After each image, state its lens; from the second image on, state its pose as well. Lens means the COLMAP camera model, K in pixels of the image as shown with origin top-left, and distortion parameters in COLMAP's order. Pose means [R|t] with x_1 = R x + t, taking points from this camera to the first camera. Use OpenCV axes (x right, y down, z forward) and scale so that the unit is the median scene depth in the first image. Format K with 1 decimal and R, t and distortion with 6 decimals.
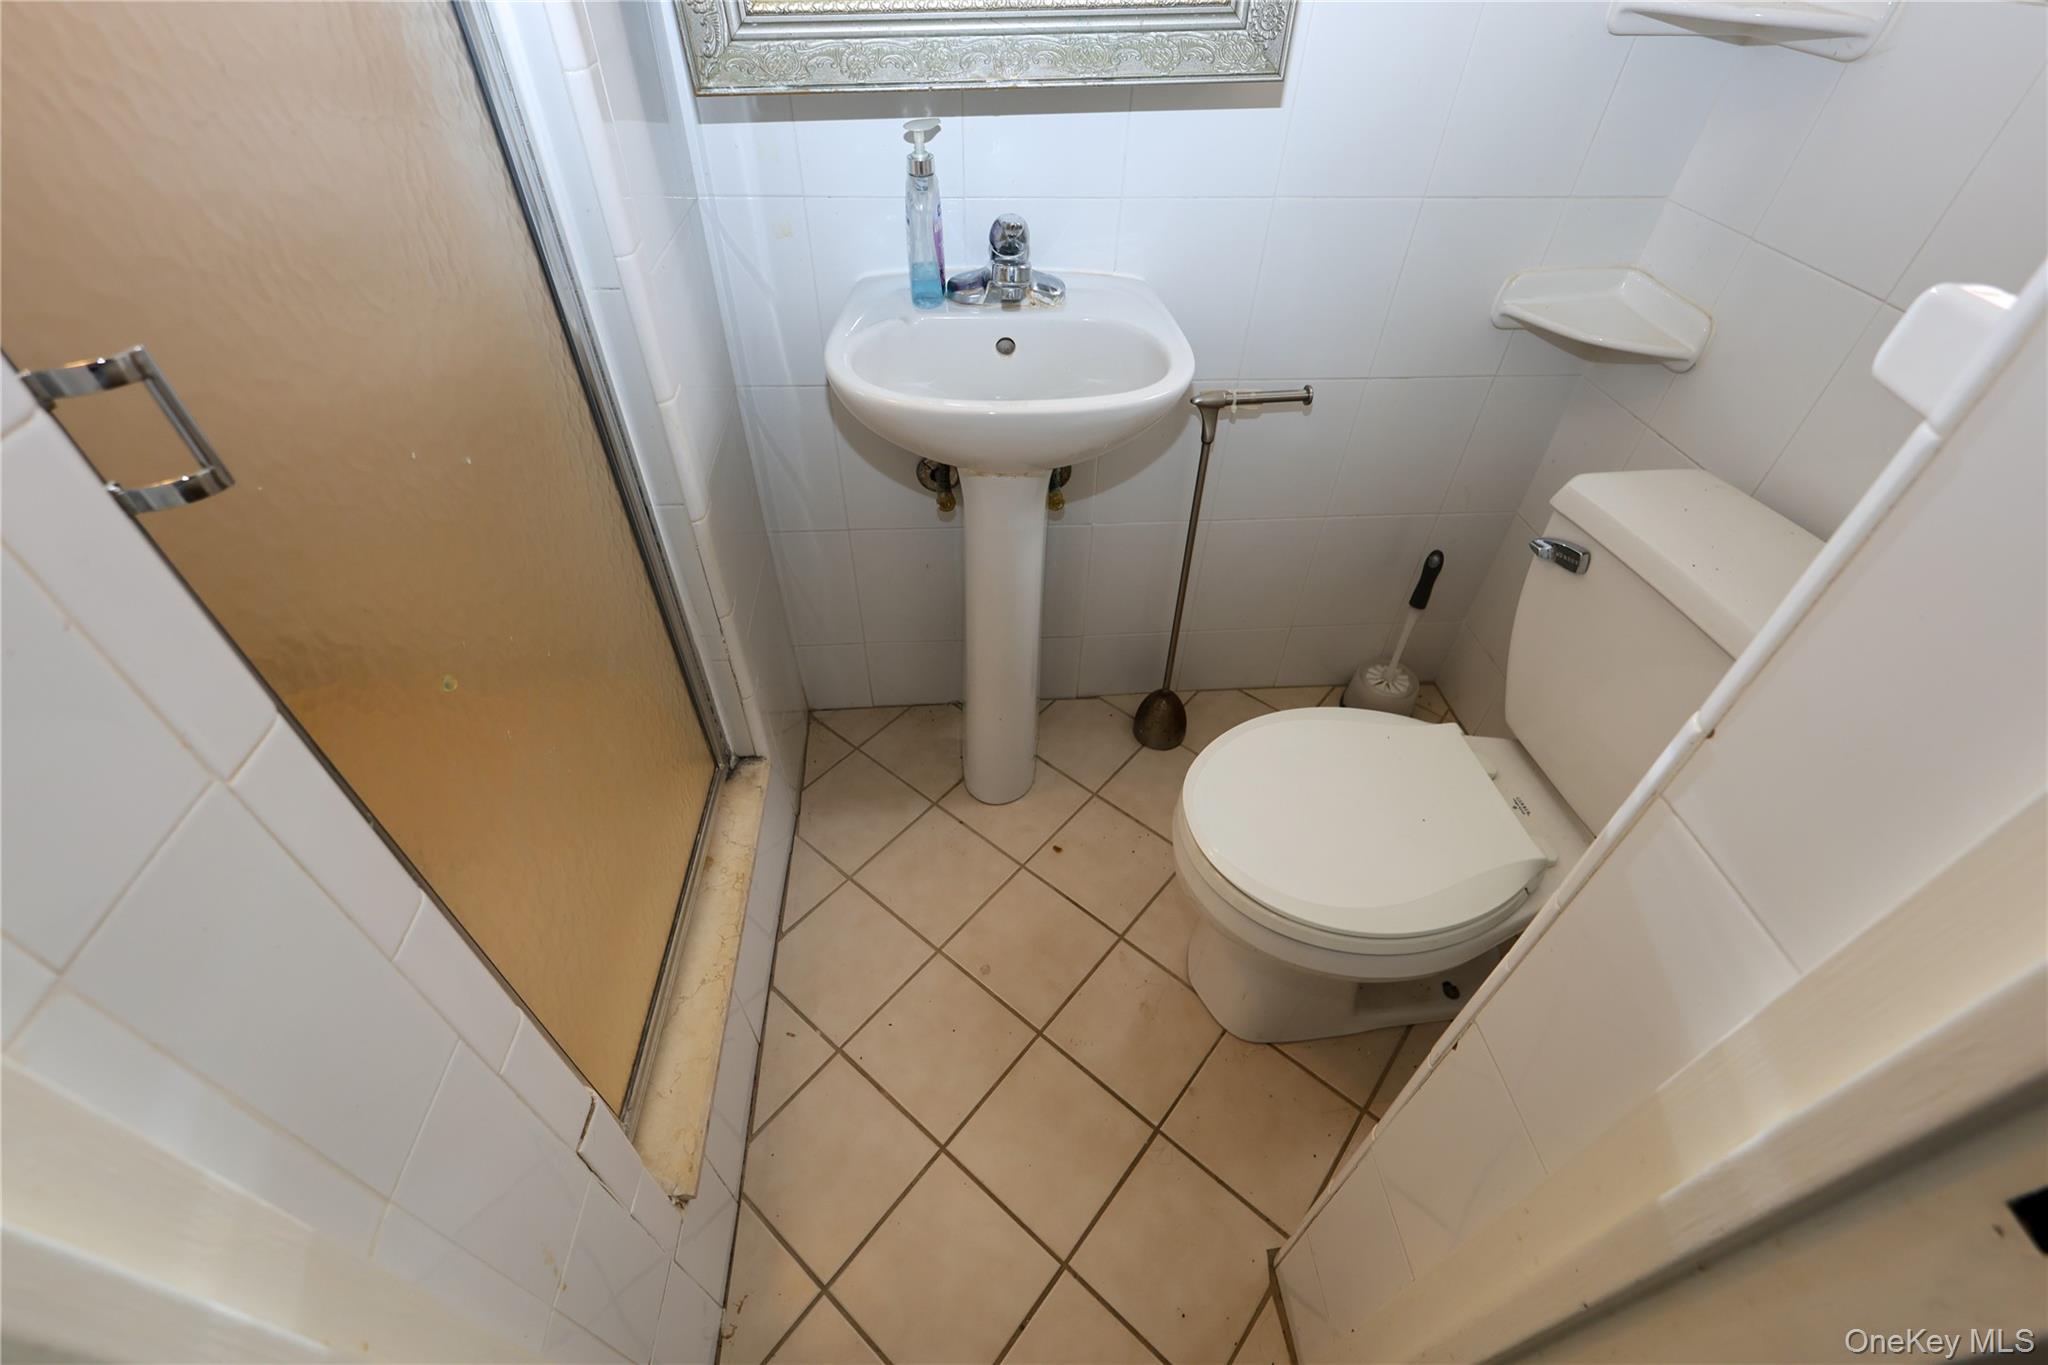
lens RADIAL K [[886.3, 0, 1033.6], [0, 886.3, 685.4], [0, 0, 1]] dist [0.007412, -0.000482]
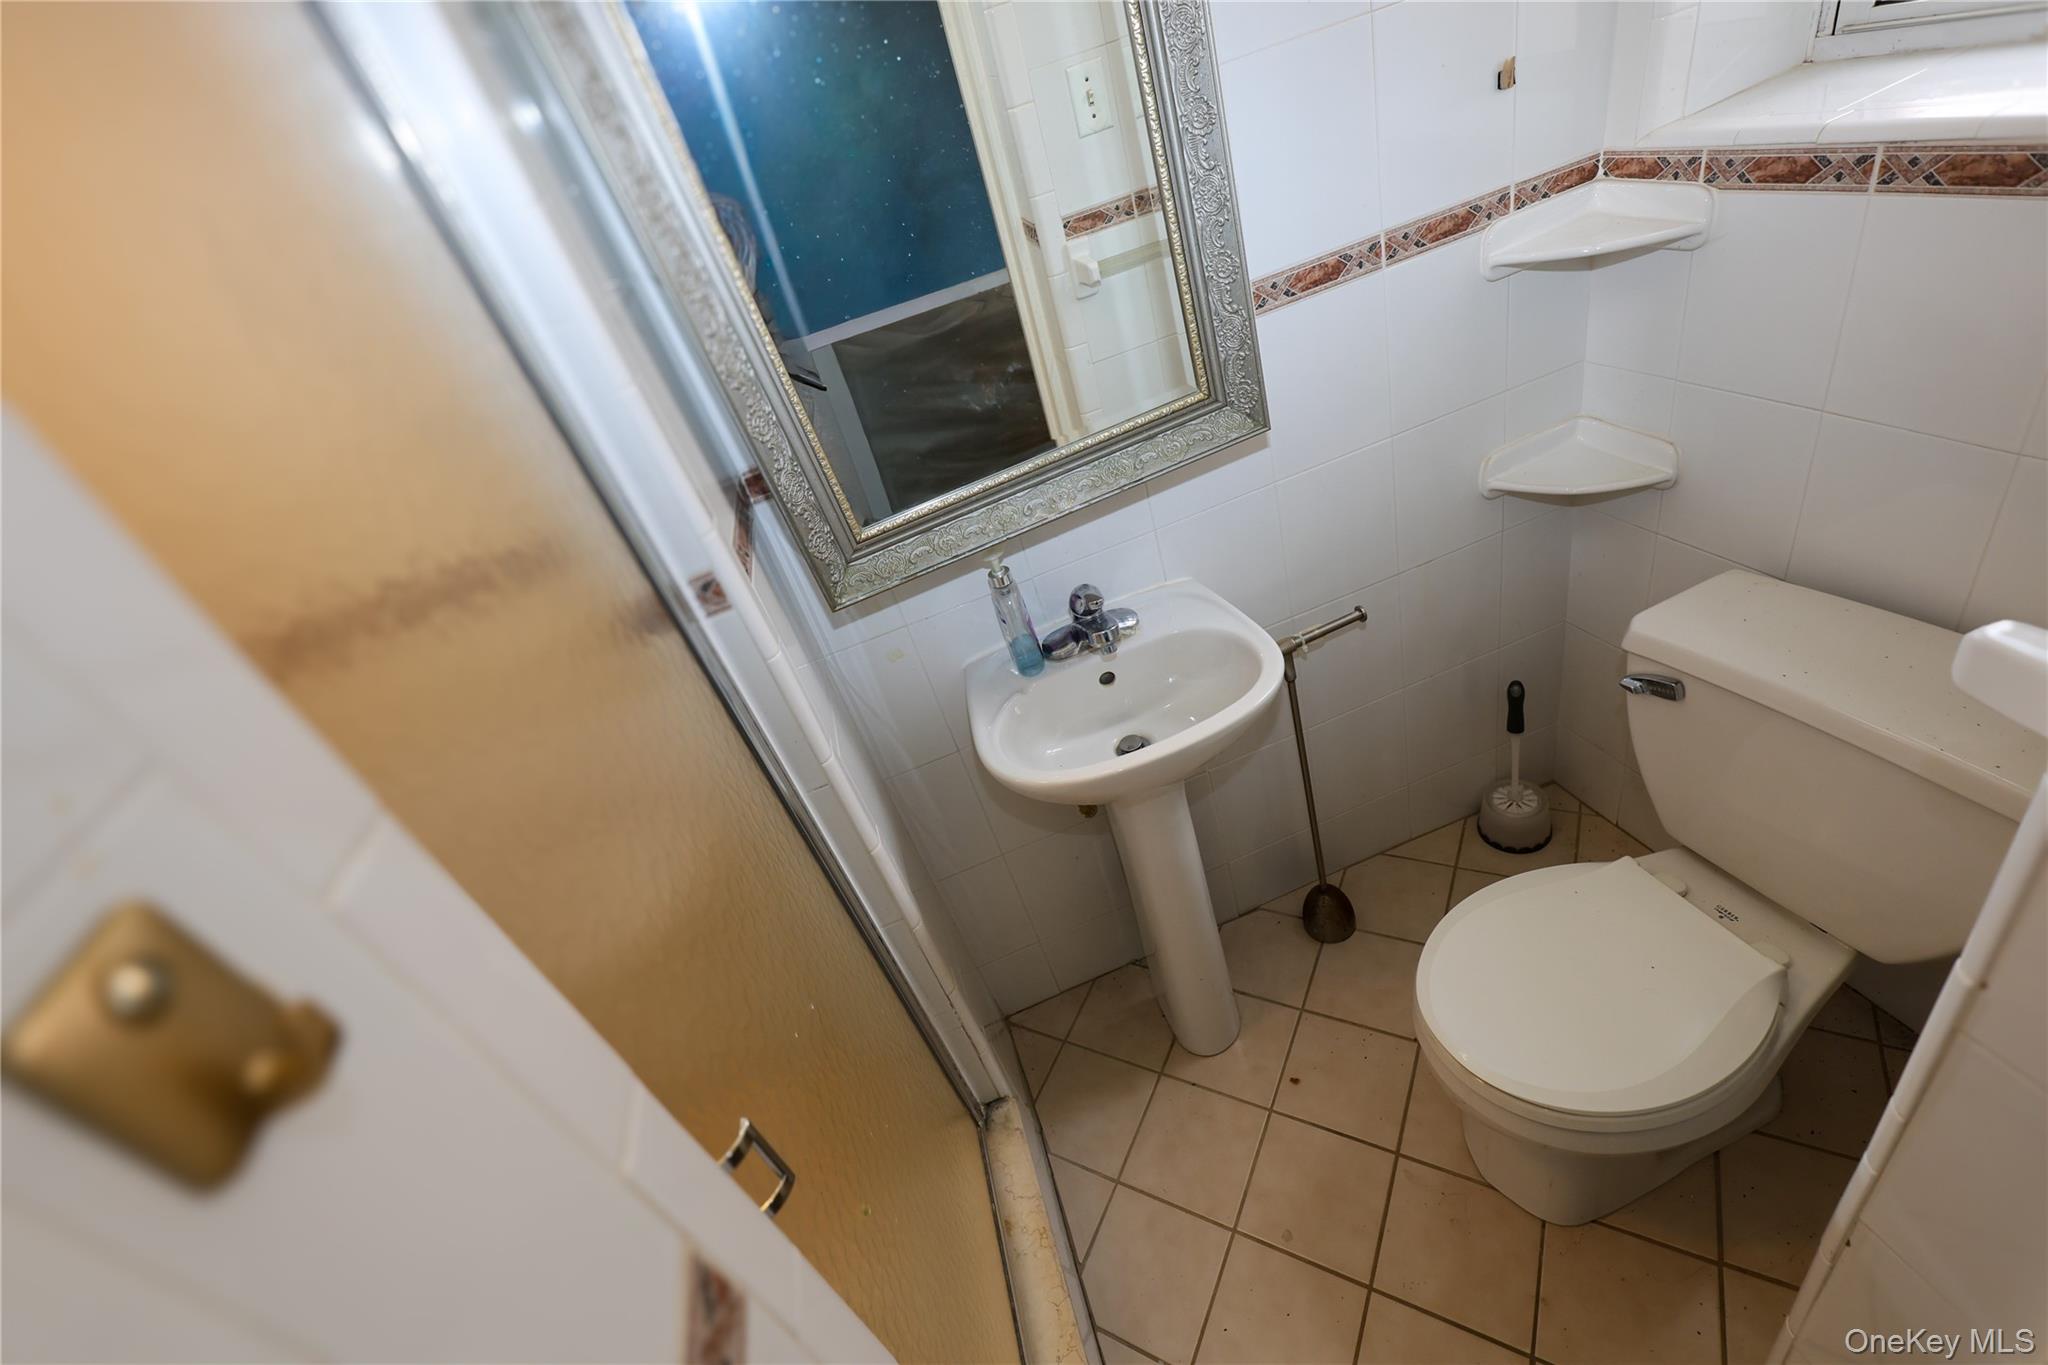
lens RADIAL K [[886.3, 0, 1033.4], [0, 886.3, 680.7], [0, 0, 1]] dist [0.007412, -0.000482]
pose [[0.937711, -0.347272, -0.009978, -0.100996], [0.339437, 0.921919, -0.186678, -0.179843], [0.074027, 0.171663, 0.982371, -0.127927]]
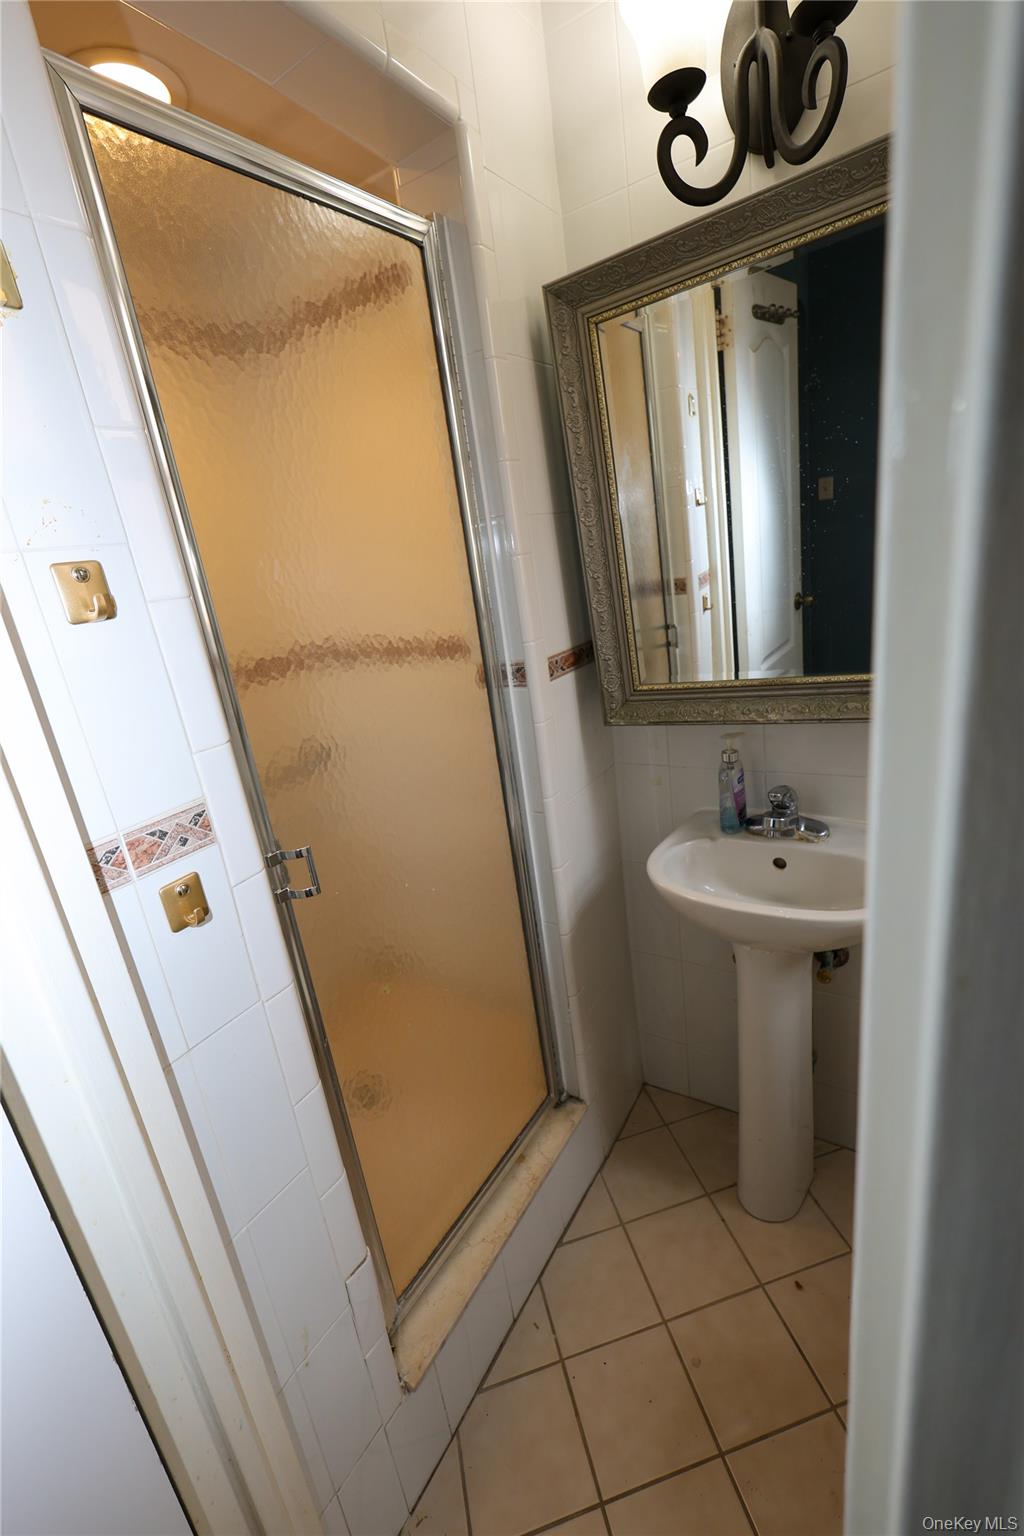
lens RADIAL K [[664.7, 0, 508.2], [0, 664.7, 770.9], [0, 0, 1]] dist [0.007412, -0.000482]
pose [[0.788771, 0.056266, -0.612106, 0.259171], [-0.303275, 0.901784, -0.307912, -0.037105], [0.534663, 0.428509, 0.728365, -0.110585]]
